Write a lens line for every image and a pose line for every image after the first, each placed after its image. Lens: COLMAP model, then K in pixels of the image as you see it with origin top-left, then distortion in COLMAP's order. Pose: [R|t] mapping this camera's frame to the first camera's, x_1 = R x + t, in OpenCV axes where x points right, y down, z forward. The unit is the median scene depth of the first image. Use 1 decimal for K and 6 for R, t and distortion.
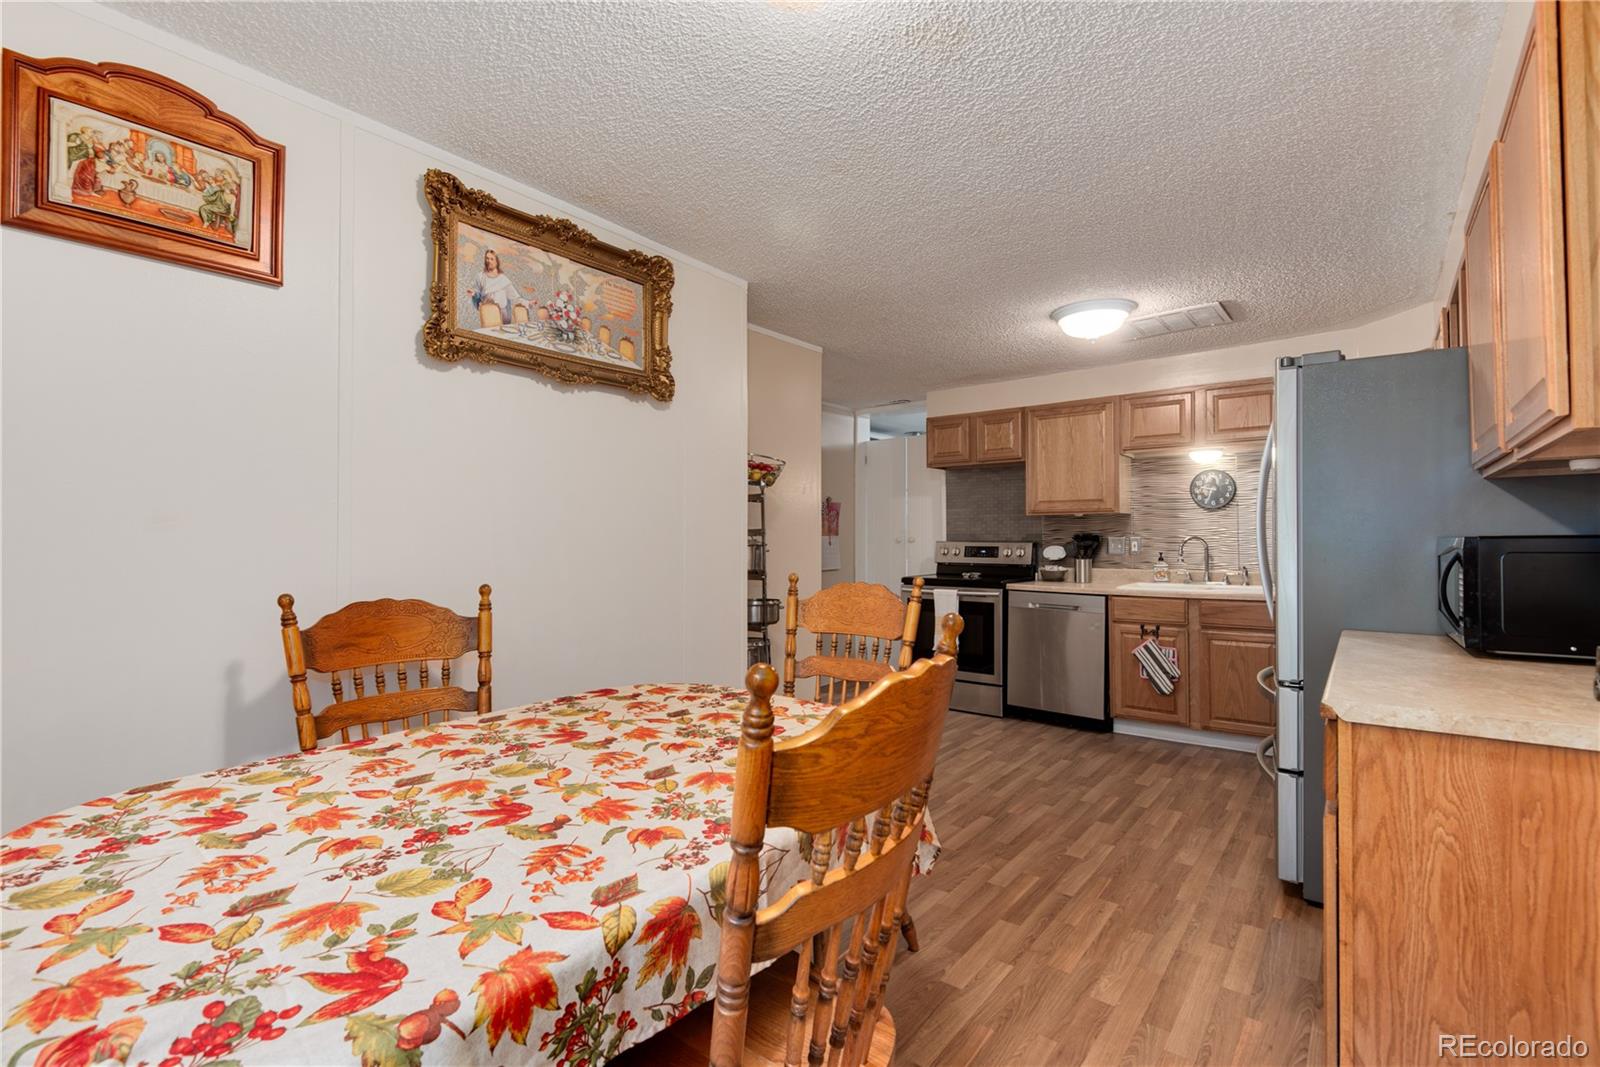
lens RADIAL K [[738.7, 0, 797.2], [0, 738.7, 533.1], [0, 0, 1]] dist [-0.012558, -0.005659]
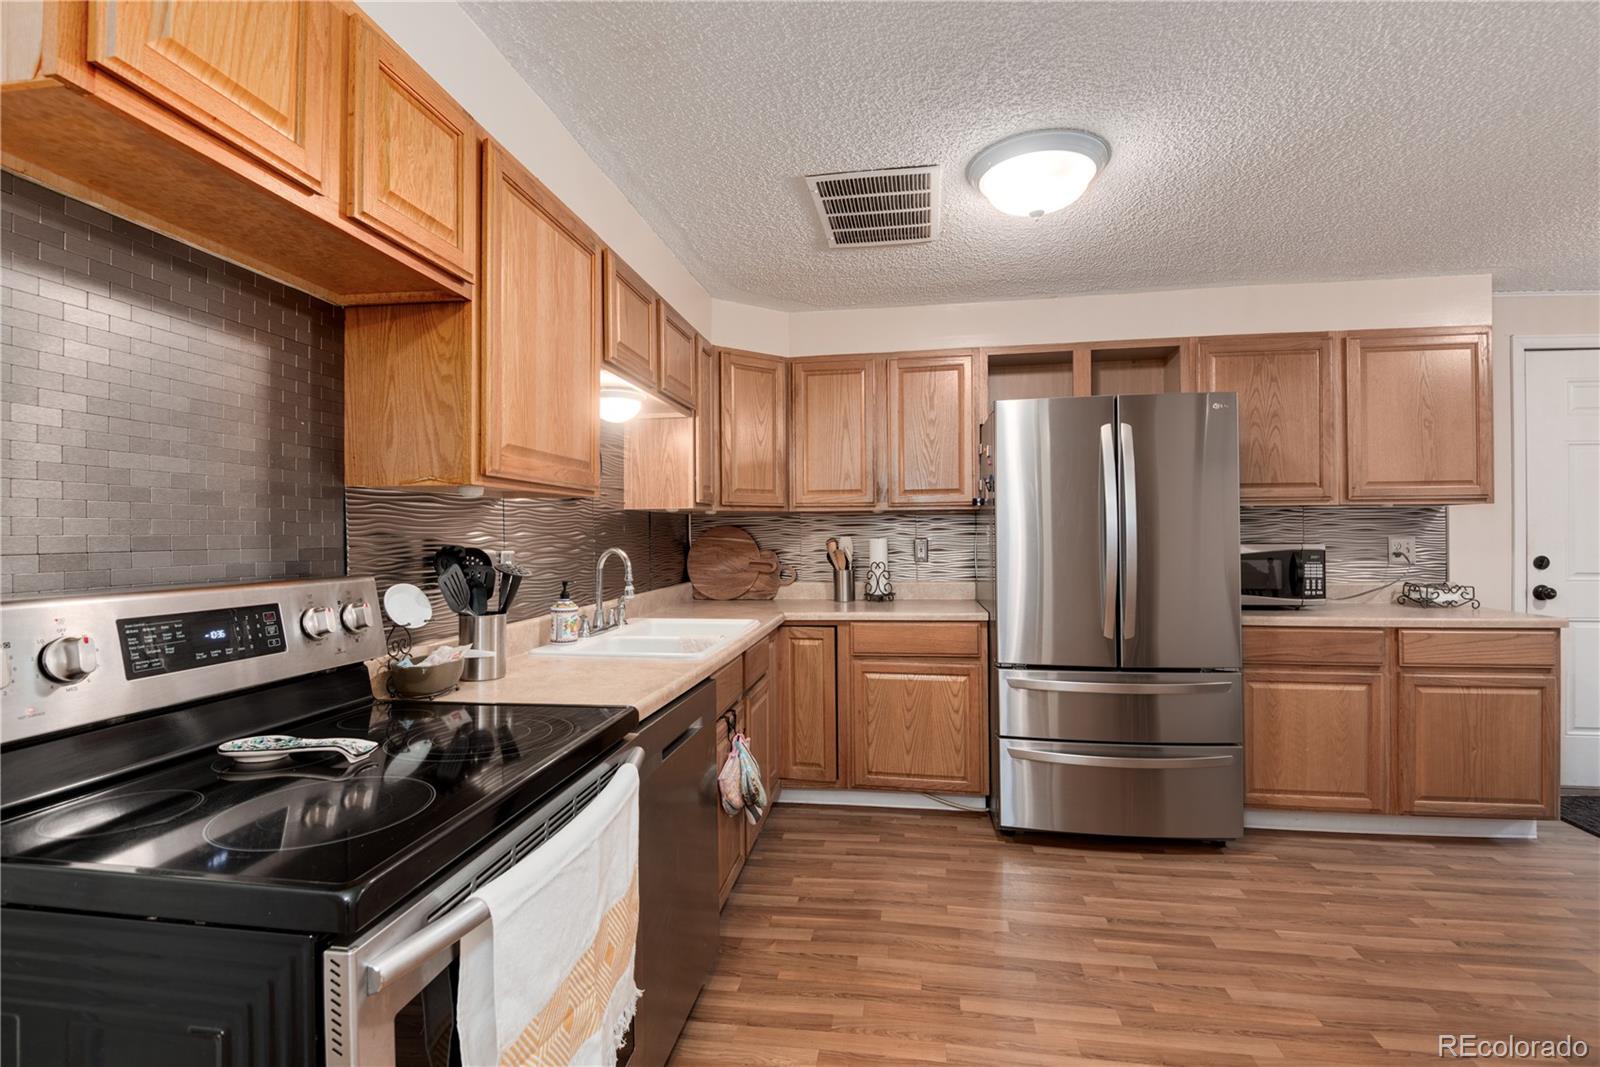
lens RADIAL K [[737.9, 0, 794.6], [0, 737.9, 530.0], [0, 0, 1]] dist [-0.002061, -0.002674]
pose [[-0.485388, 0.009982, 0.874242, -0.027354], [-0.001858, 0.999921, -0.012448, -0.003758], [-0.874297, -0.007666, -0.485331, 1.960598]]
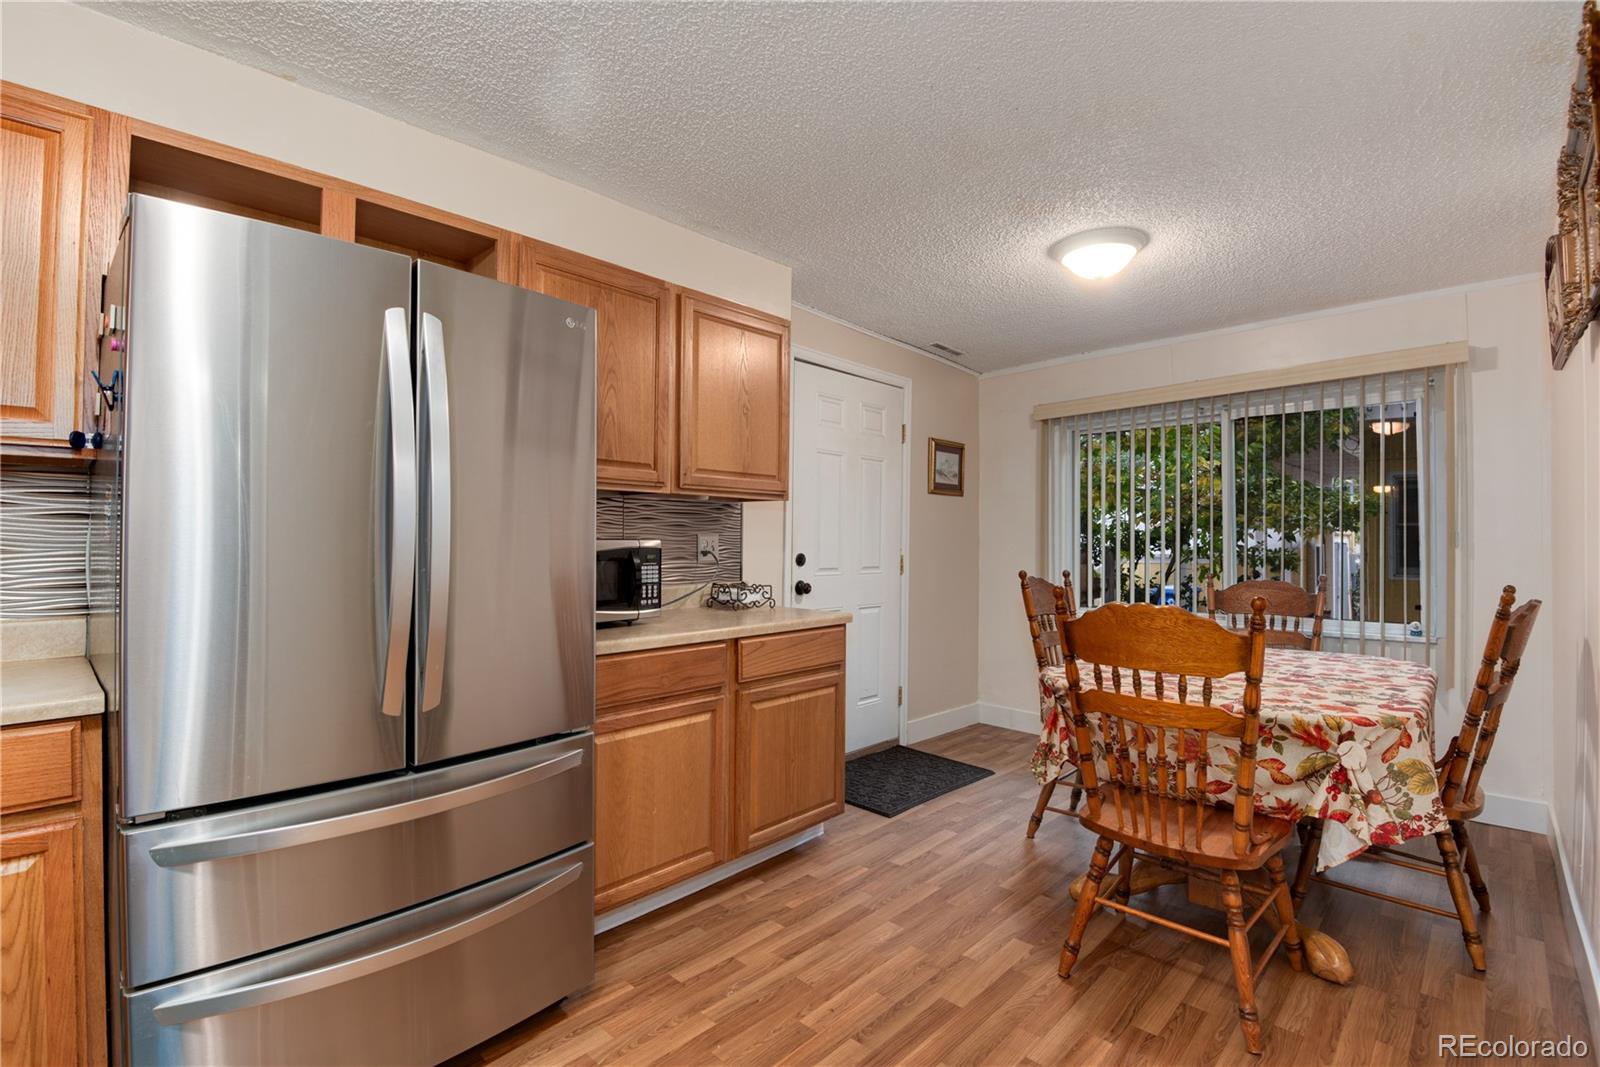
lens RADIAL K [[738.7, 0, 791.9], [0, 738.7, 529.5], [0, 0, 1]] dist [-0.012558, -0.005659]
pose [[-0.995148, -0.002136, 0.098361, 0.330497], [-0.004277, 0.999759, -0.021555, 0.008263], [-0.098292, -0.021871, -0.994917, 1.574887]]
